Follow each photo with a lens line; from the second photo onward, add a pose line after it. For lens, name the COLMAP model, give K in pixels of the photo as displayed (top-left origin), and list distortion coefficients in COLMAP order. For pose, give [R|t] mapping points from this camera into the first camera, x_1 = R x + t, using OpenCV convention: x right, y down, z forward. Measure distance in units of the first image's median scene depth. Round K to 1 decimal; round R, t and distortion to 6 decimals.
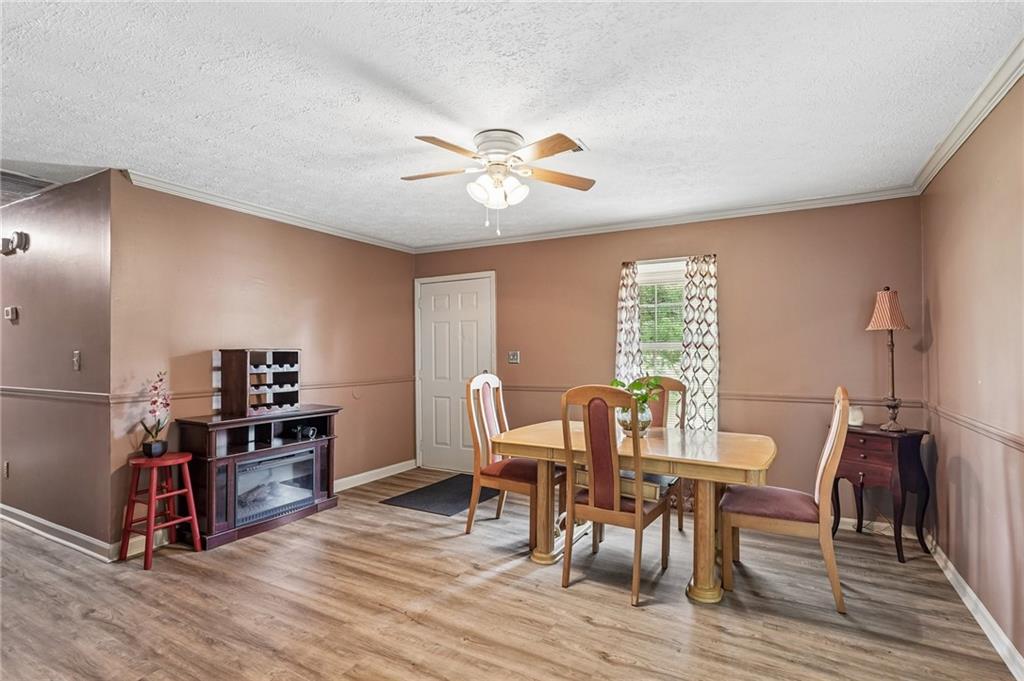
lens RADIAL K [[502.8, 0, 508.3], [0, 502.8, 345.0], [0, 0, 1]] dist [-0.010234, 0.007385]
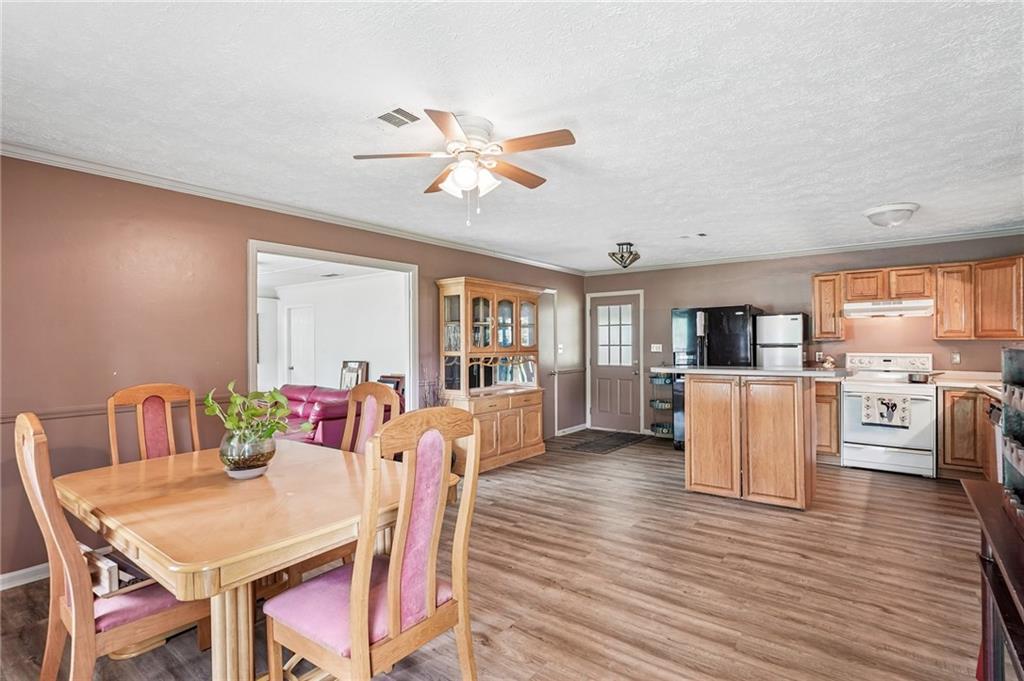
lens RADIAL K [[502.8, 0, 512.5], [0, 502.8, 340.7], [0, 0, 1]] dist [-0.010234, 0.007385]
pose [[-0.989626, 0.008575, 0.143414, -0.216624], [0.007051, 0.999913, -0.011127, 0.008868], [-0.143497, -0.010001, -0.989600, 1.755149]]
